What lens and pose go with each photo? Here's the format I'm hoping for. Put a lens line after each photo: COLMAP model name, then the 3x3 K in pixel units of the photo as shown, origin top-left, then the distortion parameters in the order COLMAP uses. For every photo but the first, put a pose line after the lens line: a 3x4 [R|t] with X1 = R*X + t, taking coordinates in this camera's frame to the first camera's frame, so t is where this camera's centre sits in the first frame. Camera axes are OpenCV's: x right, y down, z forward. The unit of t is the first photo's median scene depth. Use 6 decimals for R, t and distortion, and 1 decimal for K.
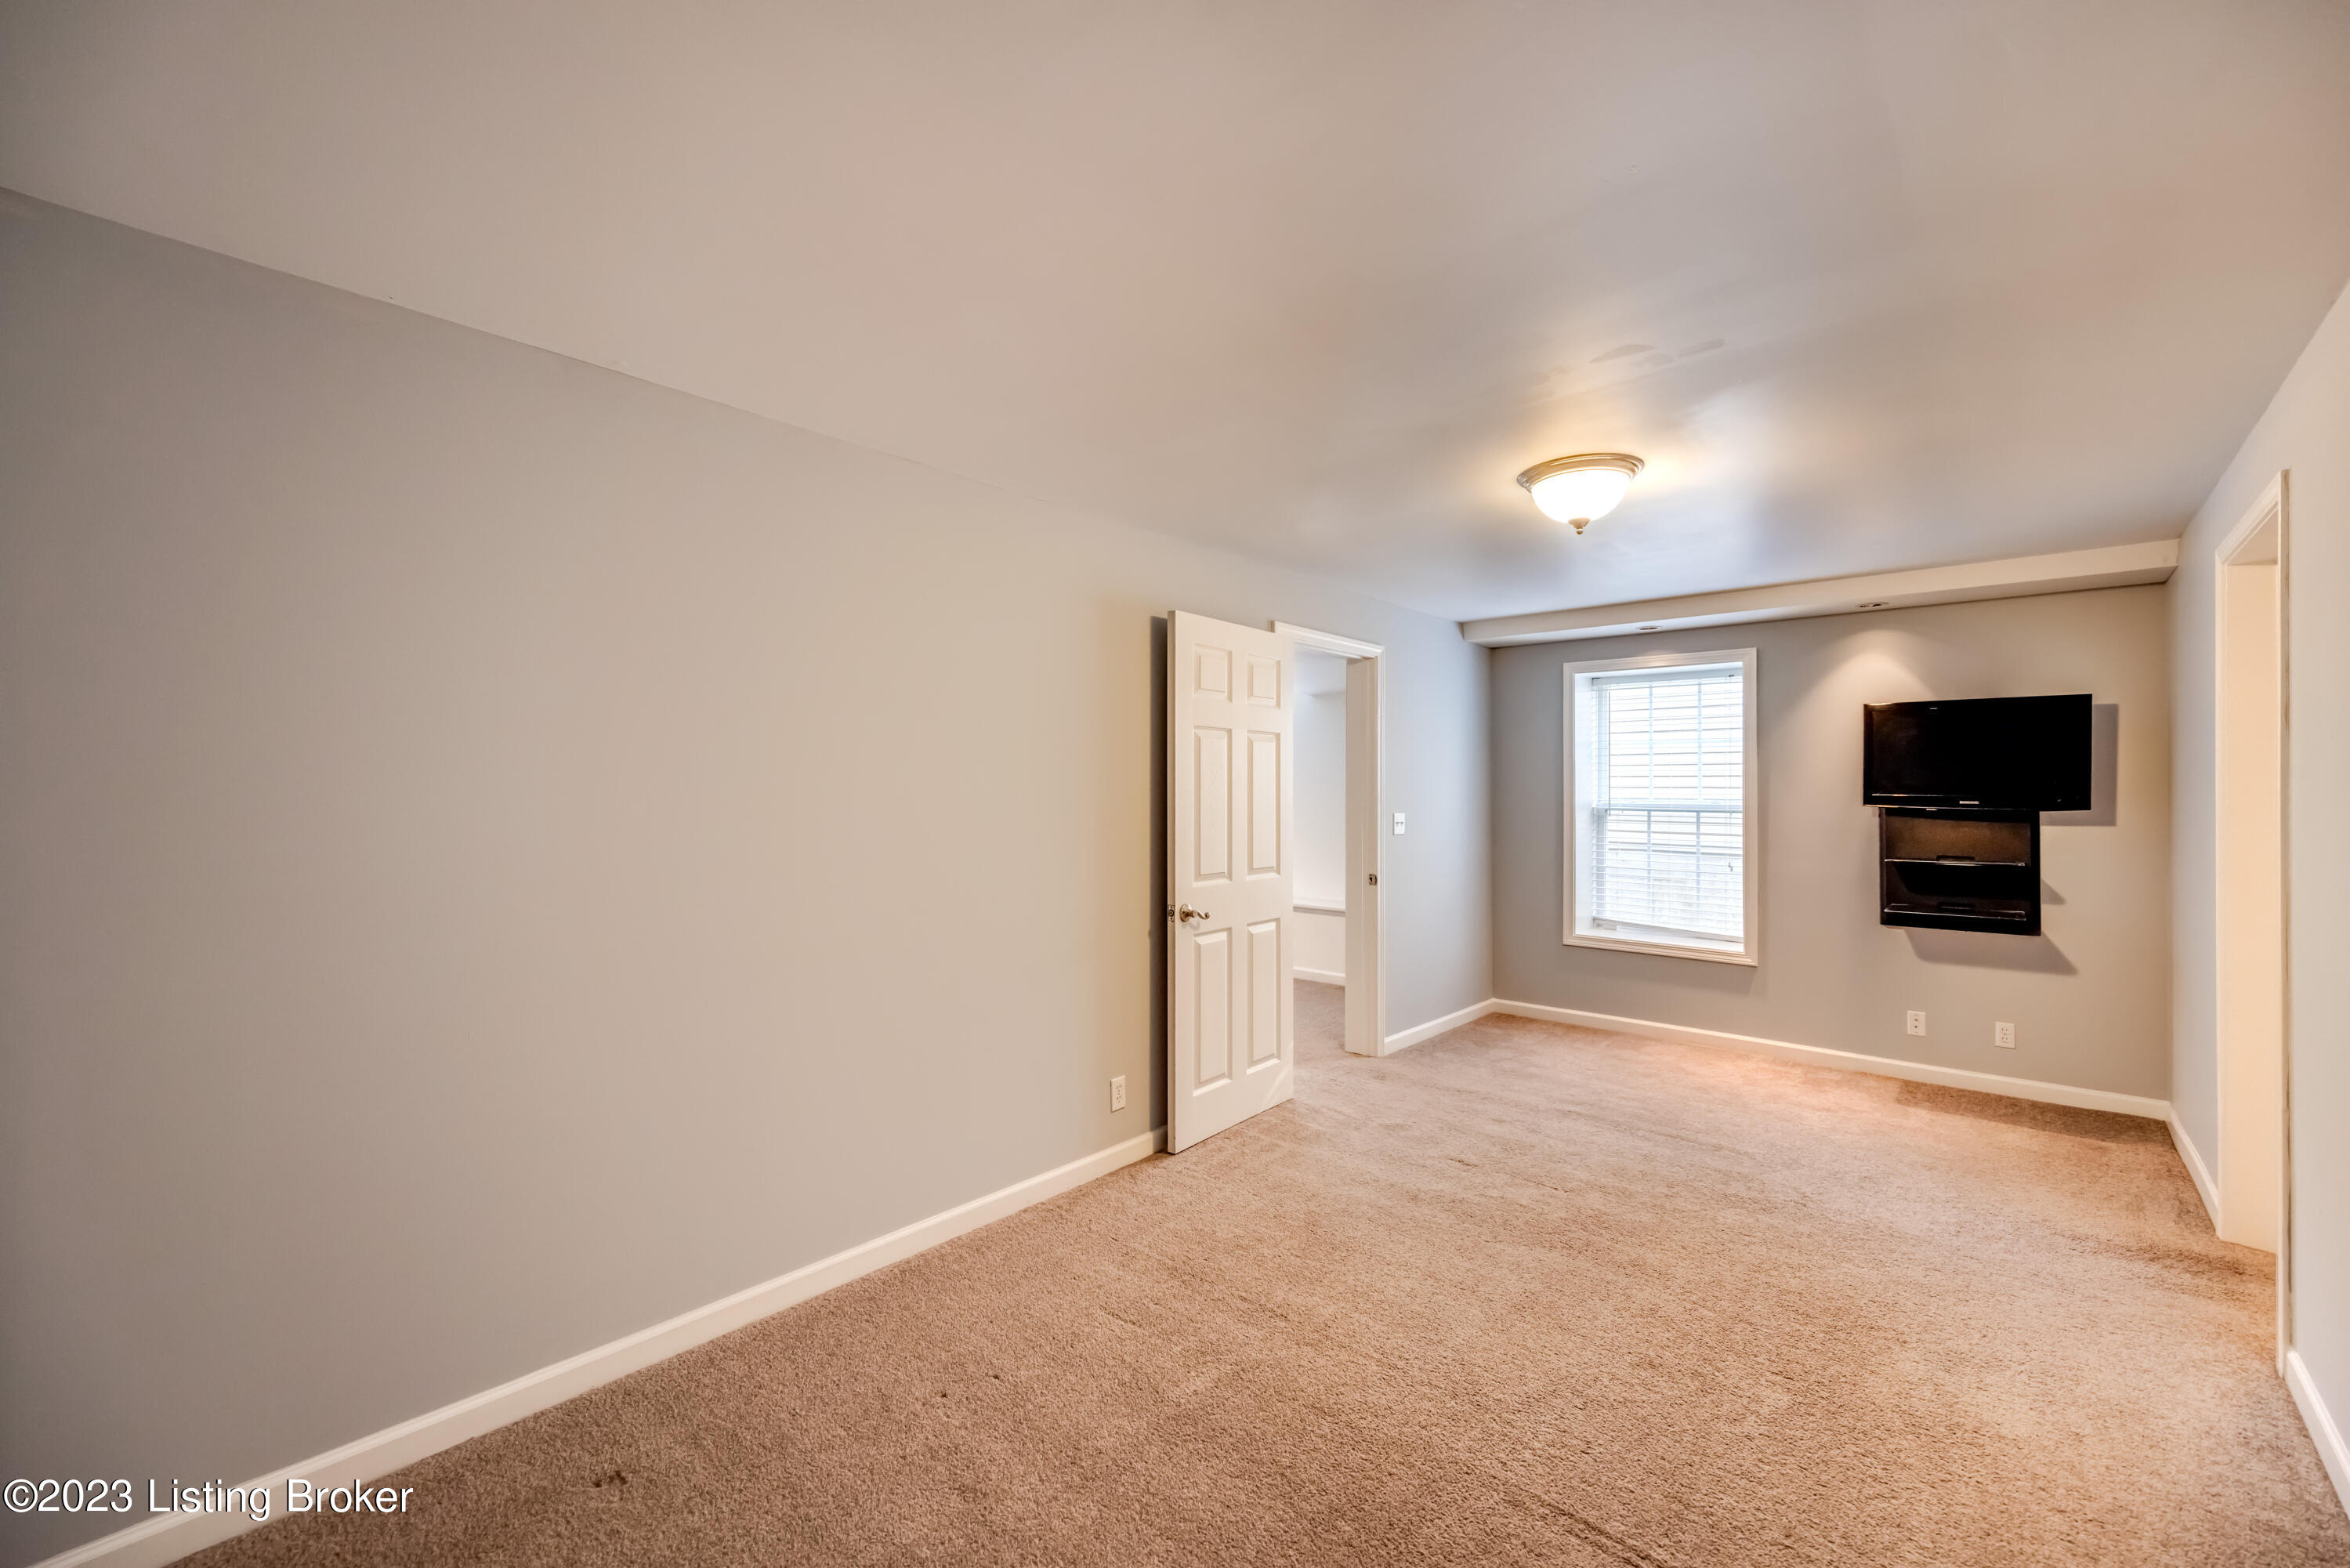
lens RADIAL K [[932.2, 0, 1178.1], [0, 932.2, 780.8], [0, 0, 1]] dist [-0.014151, 0.000031]
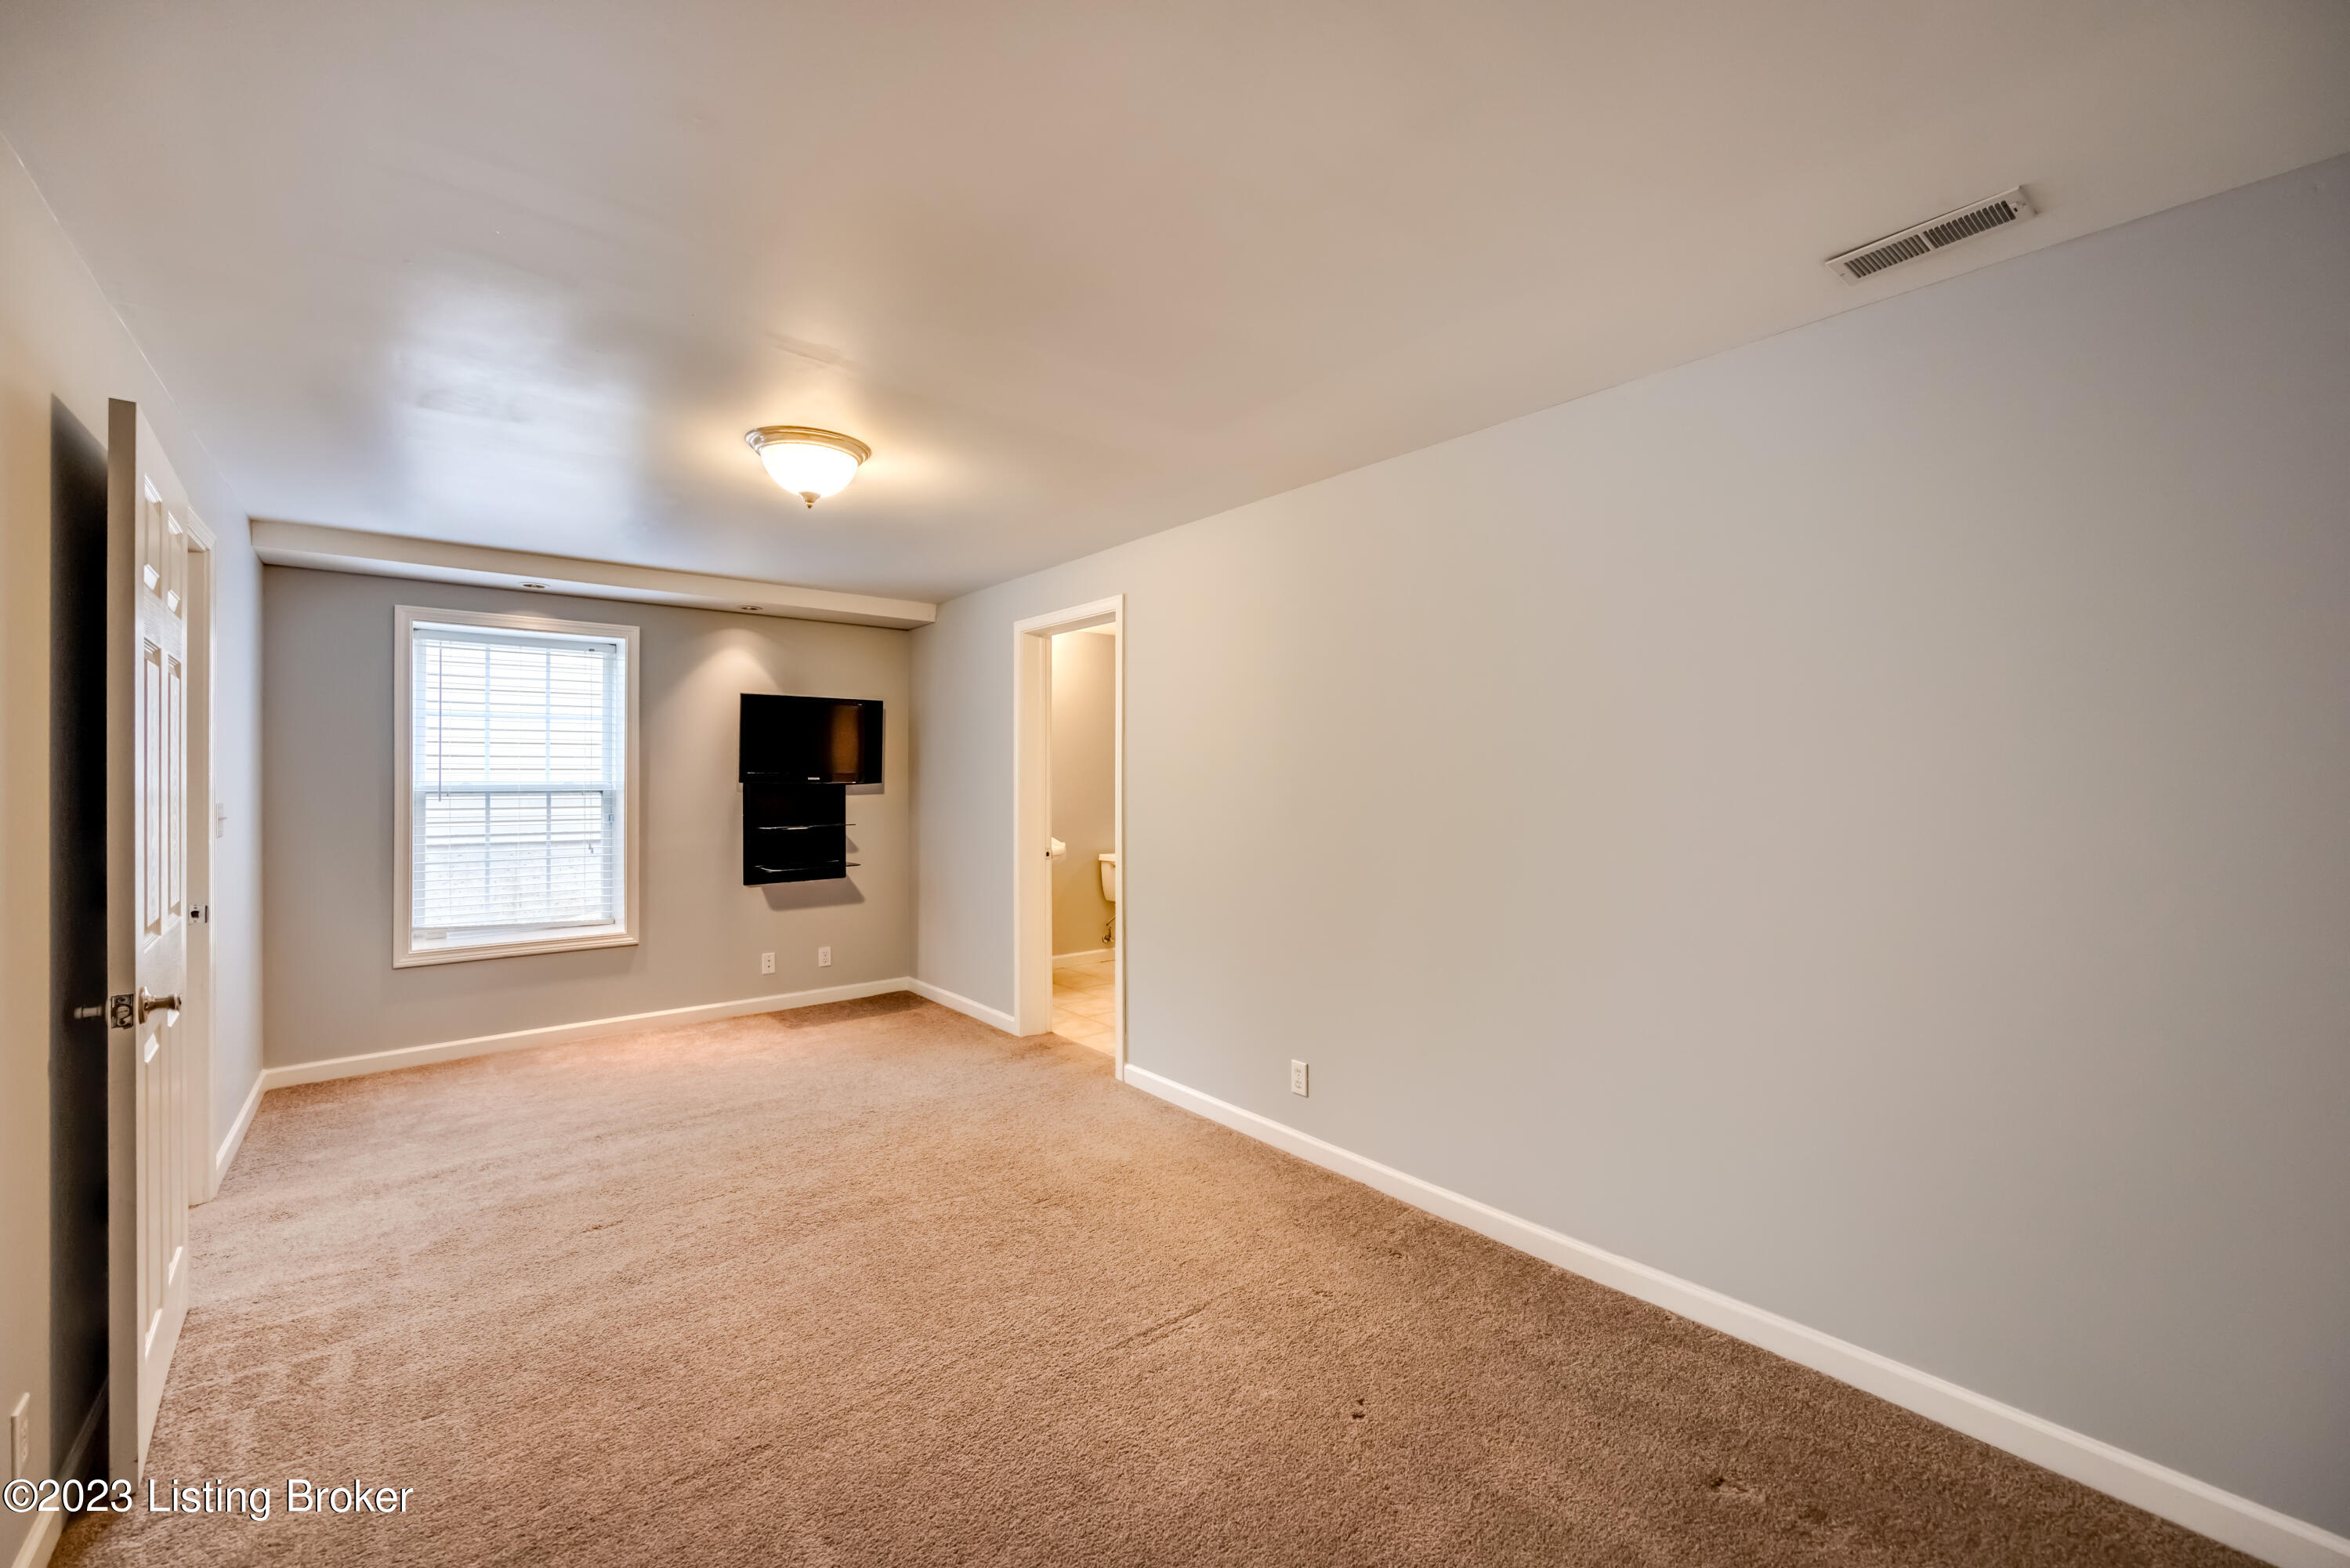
lens RADIAL K [[932.2, 0, 1182.6], [0, 932.2, 783.1], [0, 0, 1]] dist [-0.014151, 0.000031]
pose [[0.136840, -0.011030, 0.990532, -0.334935], [-0.007352, 0.999899, 0.012150, 0.010211], [-0.990566, -0.008945, 0.136745, 0.319050]]
